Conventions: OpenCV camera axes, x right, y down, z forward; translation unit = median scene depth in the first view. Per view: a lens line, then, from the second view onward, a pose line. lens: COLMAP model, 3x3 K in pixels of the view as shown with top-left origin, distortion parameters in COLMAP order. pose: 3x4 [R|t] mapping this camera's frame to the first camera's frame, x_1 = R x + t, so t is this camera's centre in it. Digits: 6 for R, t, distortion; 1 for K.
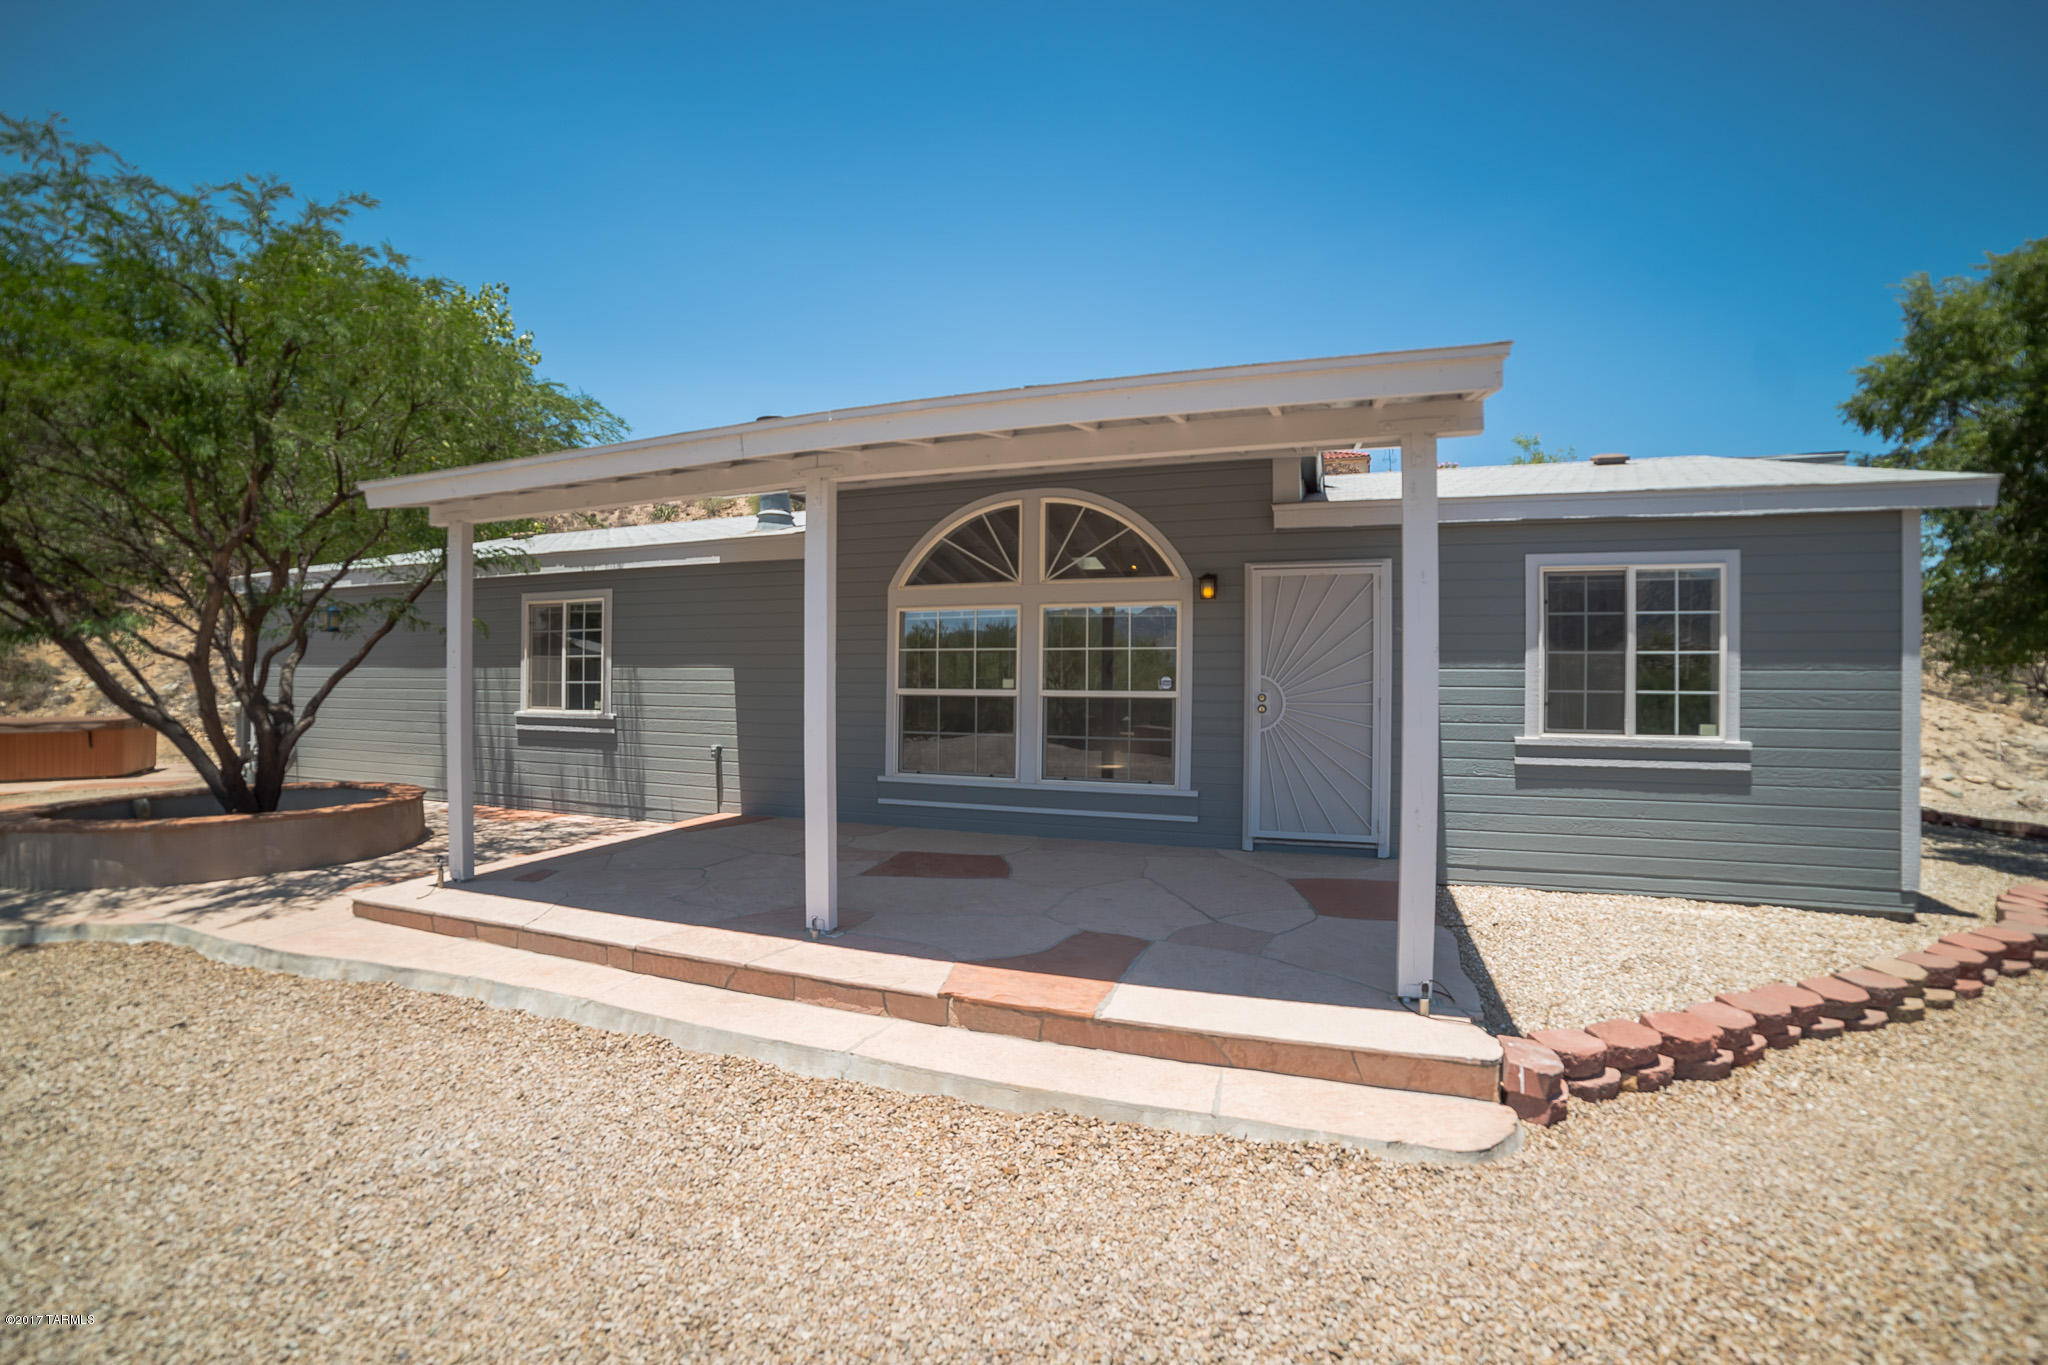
lens RADIAL K [[869.6, 0, 1020.5], [0, 869.6, 687.3], [0, 0, 1]] dist [-0.105491, 0.037290]
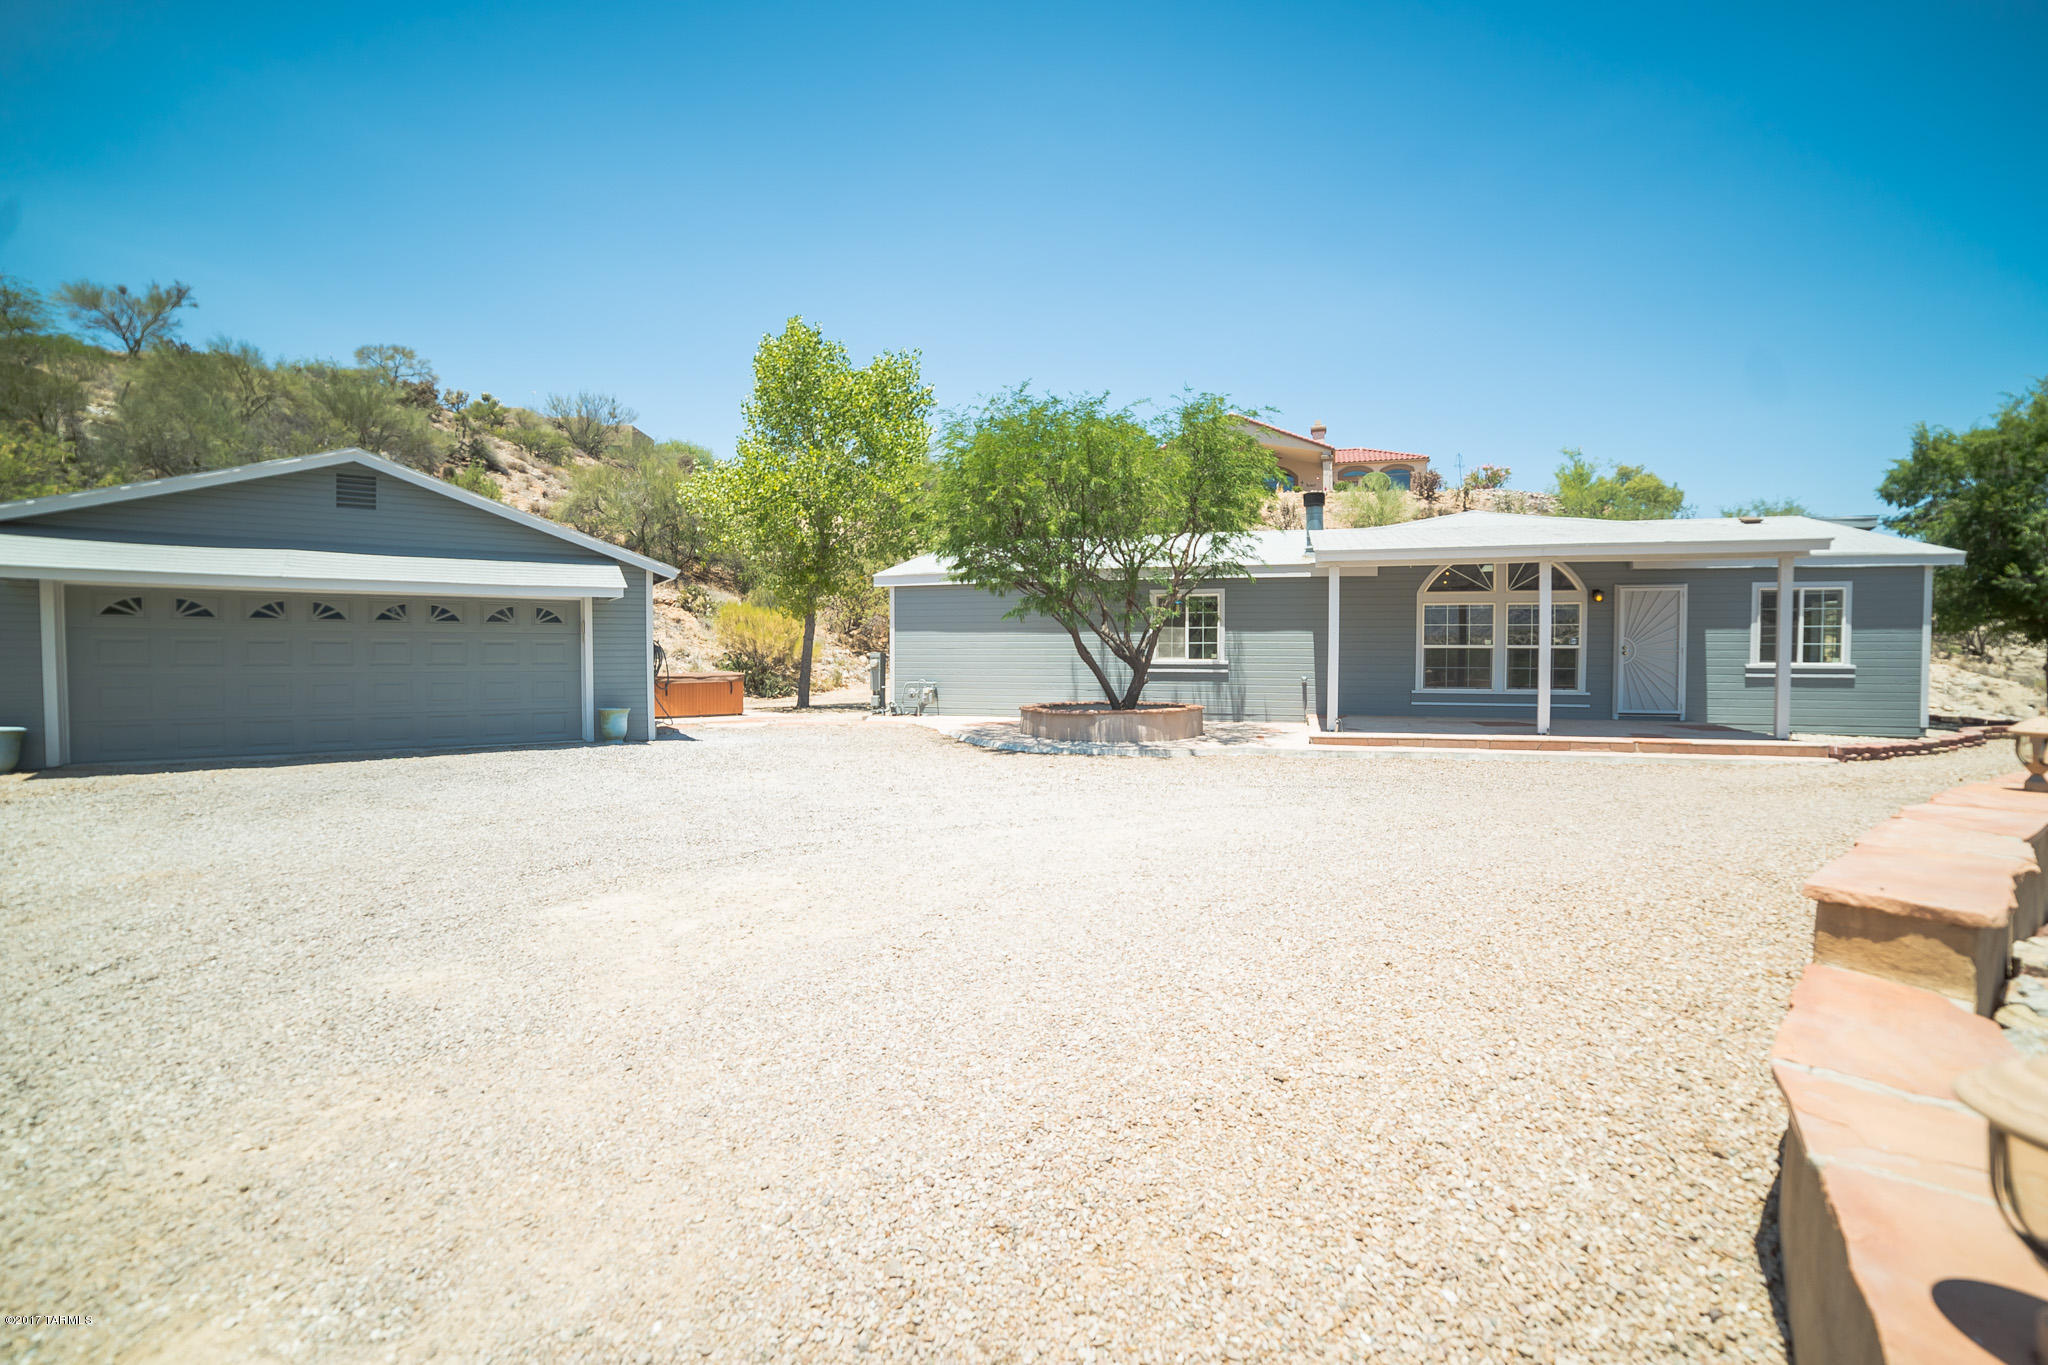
lens RADIAL K [[880.7, 0, 1039.1], [0, 880.7, 678.3], [0, 0, 1]] dist [-0.067181, 0.029576]
pose [[0.997324, -0.007105, 0.072768, -1.265364], [0.005400, 0.999707, 0.023603, 0.028773], [-0.072914, -0.023147, 0.997070, -0.977207]]
